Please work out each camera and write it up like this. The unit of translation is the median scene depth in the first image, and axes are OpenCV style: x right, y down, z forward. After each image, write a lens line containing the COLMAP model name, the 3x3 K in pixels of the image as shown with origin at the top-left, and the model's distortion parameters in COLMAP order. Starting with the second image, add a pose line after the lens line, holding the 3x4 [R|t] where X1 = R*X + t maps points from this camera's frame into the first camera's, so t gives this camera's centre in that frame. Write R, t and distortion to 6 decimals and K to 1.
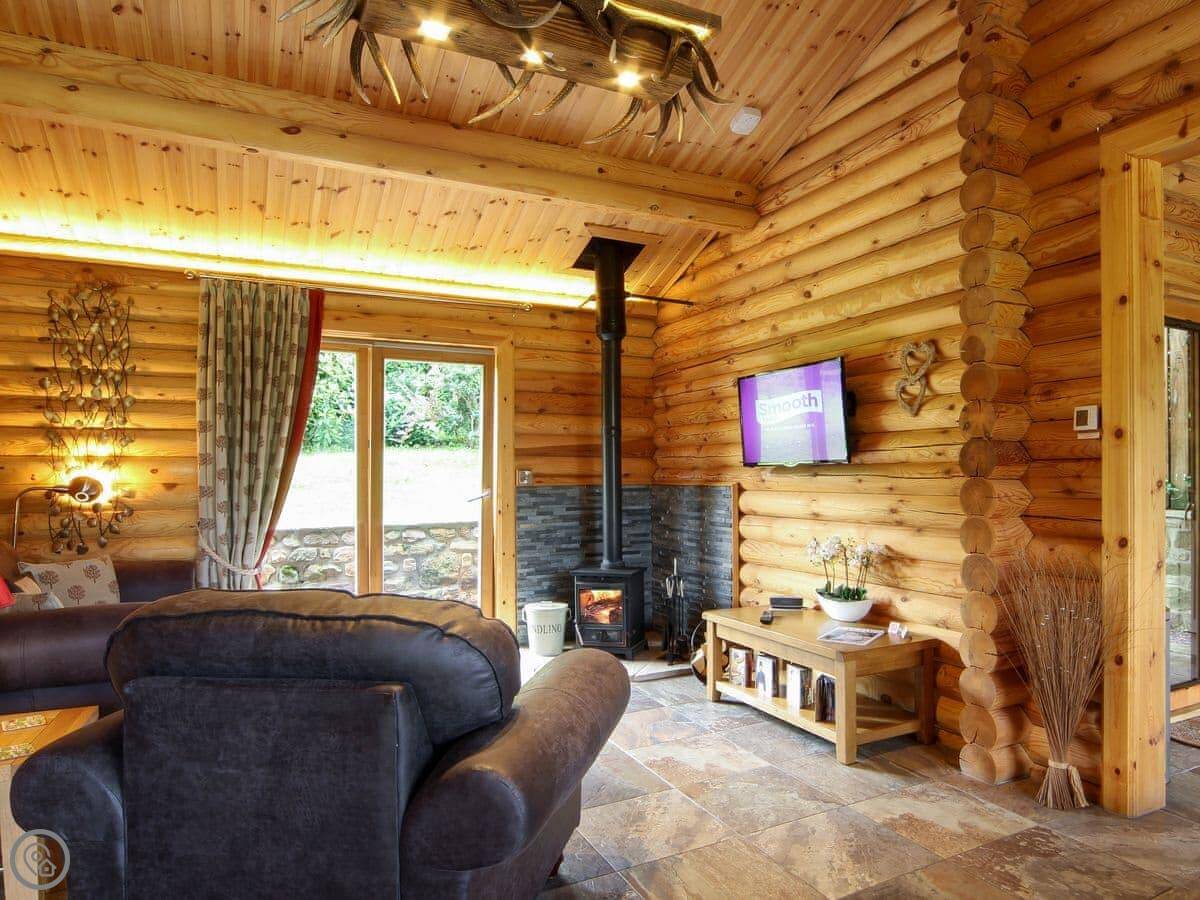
lens RADIAL K [[744.5, 0, 643.4], [0, 744.5, 469.5], [0, 0, 1]] dist [0.003604, 0.001211]
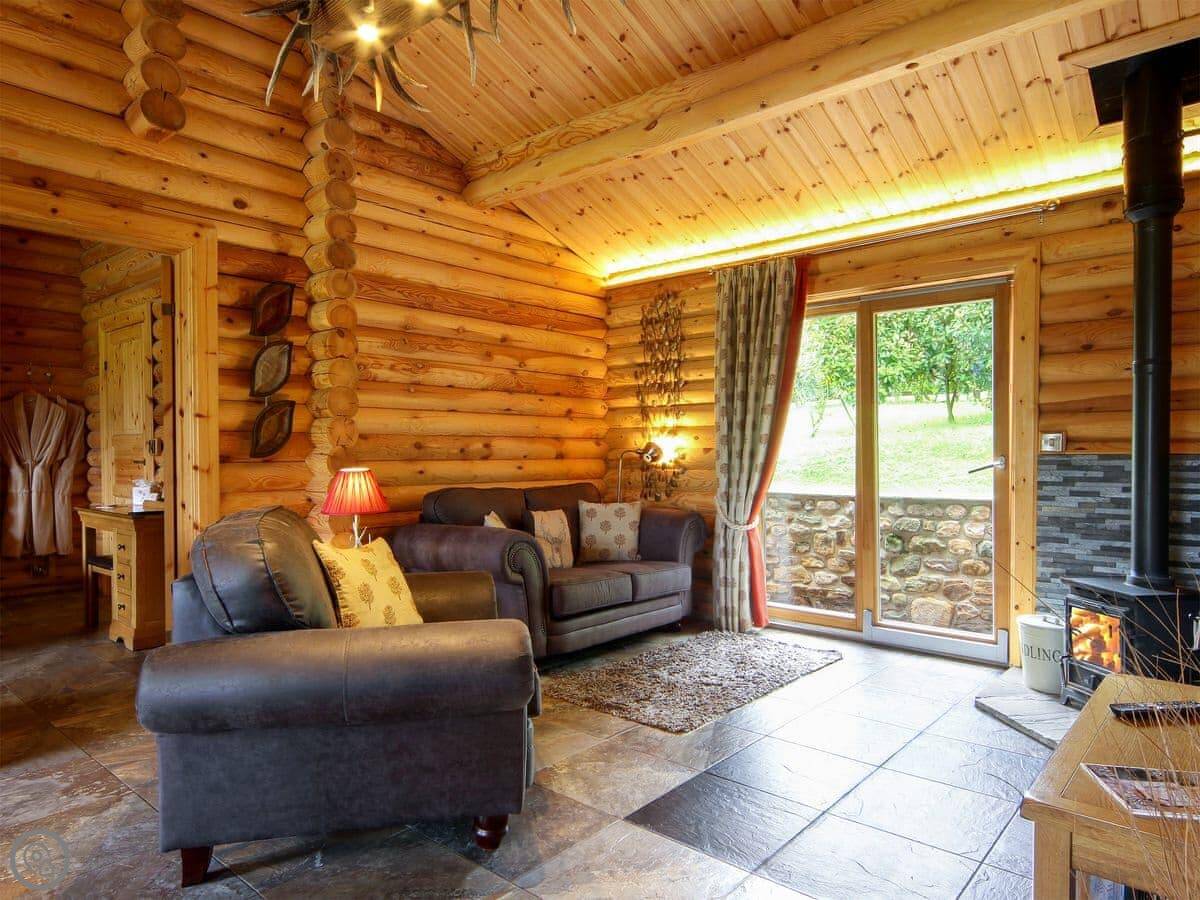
lens RADIAL K [[744.5, 0, 643.4], [0, 744.5, 469.5], [0, 0, 1]] dist [0.003604, 0.001211]
pose [[0.398266, 0.025207, -0.916924, 0.383286], [0.003930, 0.999566, 0.029186, 0.015570], [0.917262, -0.015227, 0.397994, 0.377333]]
